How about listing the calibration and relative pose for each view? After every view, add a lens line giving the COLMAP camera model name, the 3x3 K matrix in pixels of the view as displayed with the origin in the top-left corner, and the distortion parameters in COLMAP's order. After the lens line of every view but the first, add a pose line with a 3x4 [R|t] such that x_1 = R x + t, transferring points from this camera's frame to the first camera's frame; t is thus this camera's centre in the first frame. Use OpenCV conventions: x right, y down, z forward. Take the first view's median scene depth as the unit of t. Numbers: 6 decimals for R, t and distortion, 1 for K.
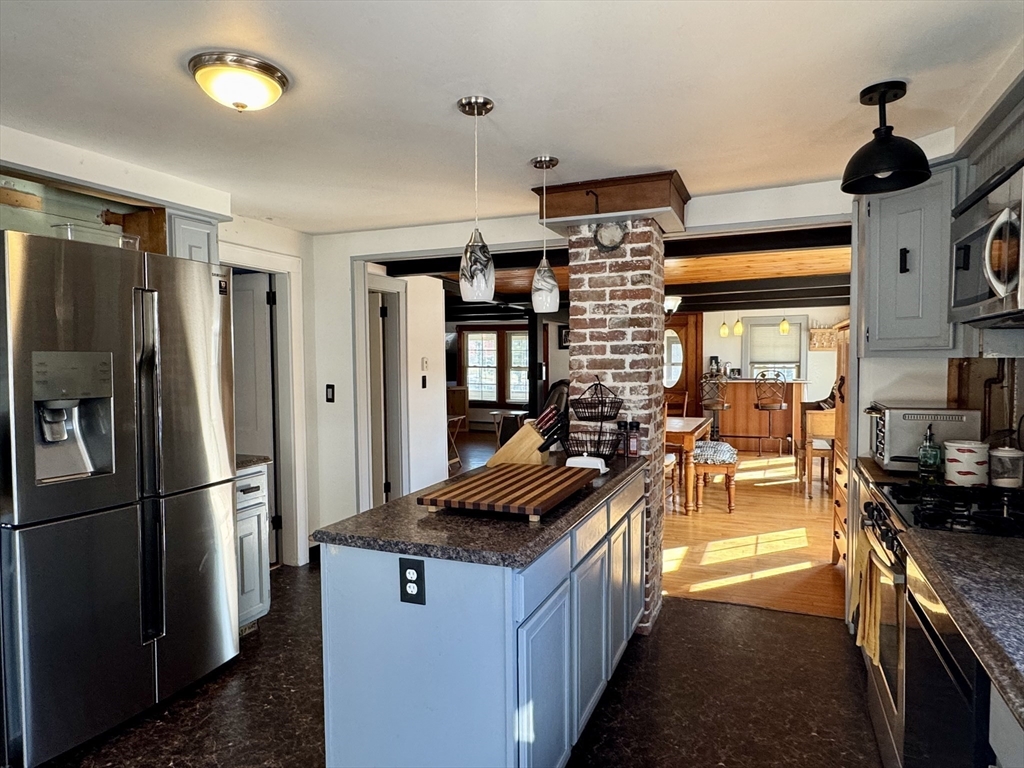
lens RADIAL K [[631.5, 0, 512.0], [0, 631.5, 384.0], [0, 0, 1]] dist [-0.004063, 0.001582]
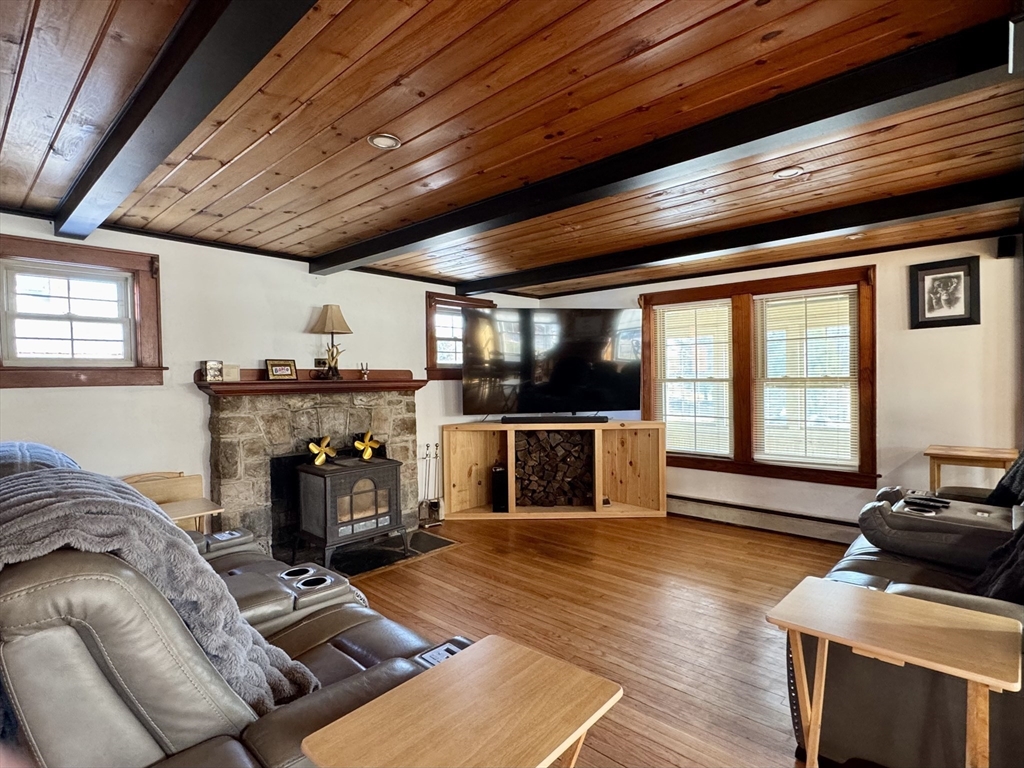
lens RADIAL K [[513.2, 0, 542.4], [0, 513.2, 387.1], [0, 0, 1]] dist [-0.001659, -0.000168]
pose [[0.953727, -0.009609, -0.300519, -0.156723], [0.001942, 0.999665, -0.025801, -0.046084], [0.300667, 0.024023, 0.953427, 2.276948]]
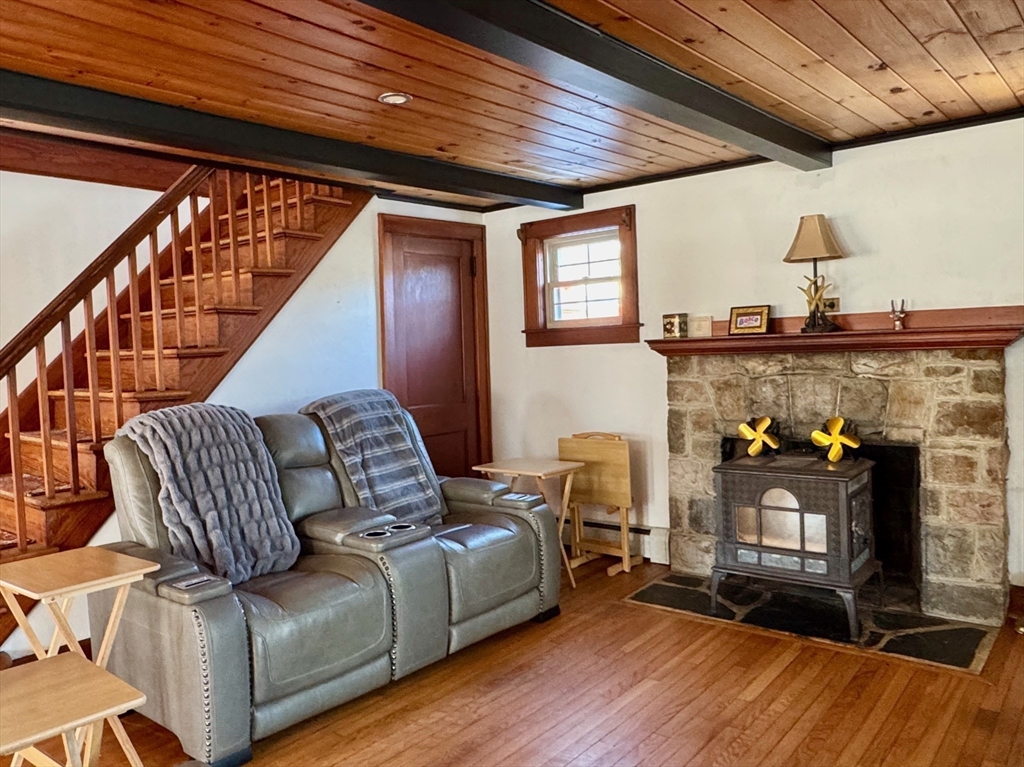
lens RADIAL K [[822.5, 0, 512.0], [0, 822.5, 383.5], [0, 0, 1]] dist [-0.000784, 0.002910]
pose [[-0.291198, 0.053095, -0.955188, 0.320340], [-0.005042, 0.998360, 0.057031, -0.085224], [0.956649, 0.021423, -0.290453, 3.171372]]
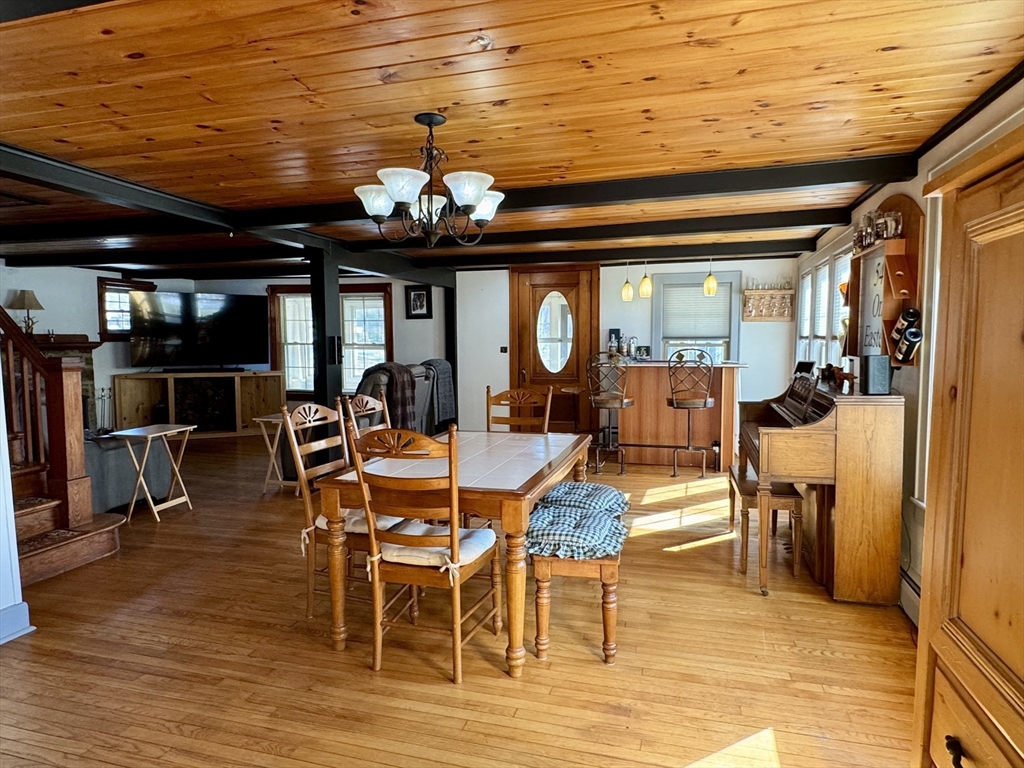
lens RADIAL K [[631.5, 0, 512.0], [0, 631.5, 384.0], [0, 0, 1]] dist [-0.004063, 0.001582]
pose [[0.993135, -0.006802, 0.116773, 0.386387], [0.002722, 0.999381, 0.035061, -0.022201], [-0.116939, -0.034503, 0.992540, 0.963272]]
